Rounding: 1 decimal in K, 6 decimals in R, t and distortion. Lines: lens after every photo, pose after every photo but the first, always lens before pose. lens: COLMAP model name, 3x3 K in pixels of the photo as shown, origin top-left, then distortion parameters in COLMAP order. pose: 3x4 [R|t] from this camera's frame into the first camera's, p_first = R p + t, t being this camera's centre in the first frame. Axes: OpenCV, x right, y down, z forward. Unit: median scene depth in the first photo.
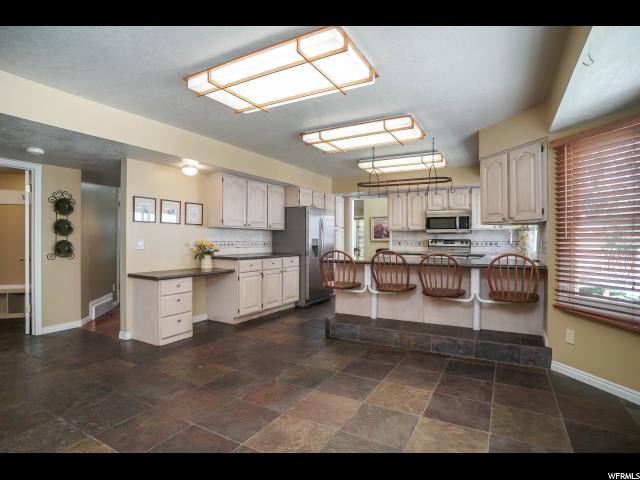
lens RADIAL K [[336.2, 0, 316.0], [0, 336.2, 239.4], [0, 0, 1]] dist [-0.059647, 0.023491]
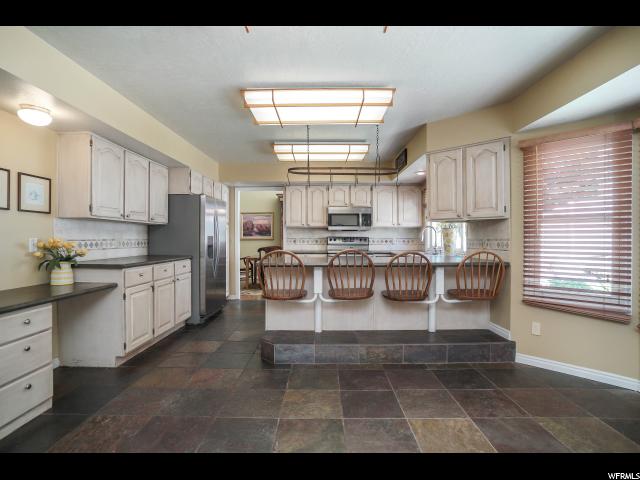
lens RADIAL K [[336.2, 0, 319.7], [0, 336.2, 239.4], [0, 0, 1]] dist [-0.059647, 0.023491]
pose [[0.873562, -0.003854, 0.486698, -0.213086], [0.001241, 0.999983, 0.005691, 0.002035], [-0.486711, -0.004368, 0.873552, 0.258032]]
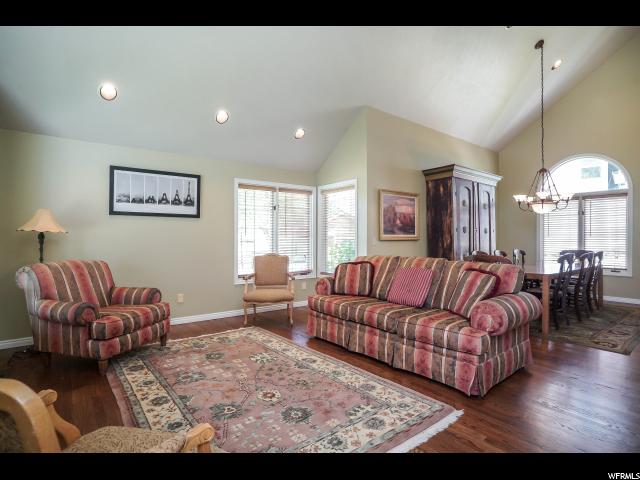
lens RADIAL K [[336.2, 0, 315.5], [0, 336.2, 235.9], [0, 0, 1]] dist [-0.059647, 0.023491]
pose [[0.391495, 0.009554, 0.920130, -0.761588], [0.000368, 0.999944, -0.010540, 0.012390], [-0.920180, 0.004465, 0.391470, 2.176516]]
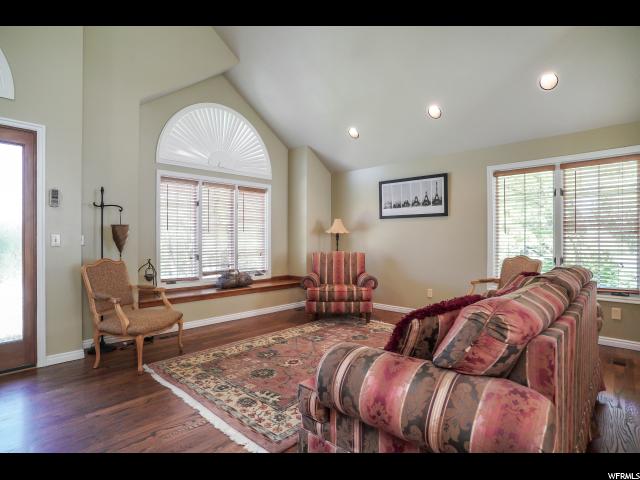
lens RADIAL K [[336.2, 0, 317.1], [0, 336.2, 238.7], [0, 0, 1]] dist [-0.059647, 0.023491]
pose [[0.970141, 0.002963, -0.242522, -0.068433], [-0.003193, 0.999995, -0.000557, 0.017301], [0.242520, 0.001314, 0.970146, 1.810267]]
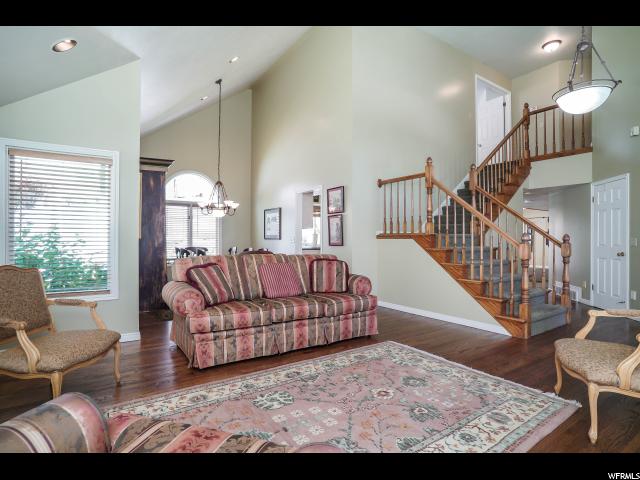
lens RADIAL K [[336.2, 0, 316.2], [0, 336.2, 240.9], [0, 0, 1]] dist [-0.059647, 0.023491]
pose [[-0.889562, -0.003159, 0.456804, -0.432776], [-0.001188, 0.999989, 0.004602, 0.016681], [-0.456813, 0.003551, -0.889556, 3.002846]]
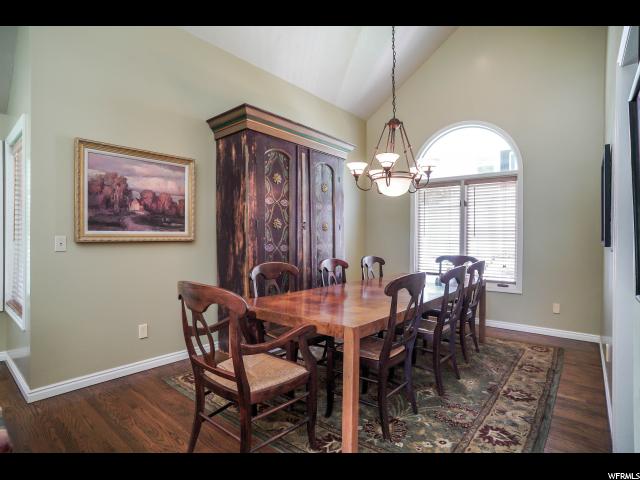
lens RADIAL K [[336.2, 0, 316.2], [0, 336.2, 238.9], [0, 0, 1]] dist [-0.059647, 0.023491]
pose [[0.180962, -0.004085, 0.983482, -0.078885], [-0.004548, 0.999977, 0.004990, 0.004905], [-0.983479, -0.005376, 0.180940, 1.919343]]
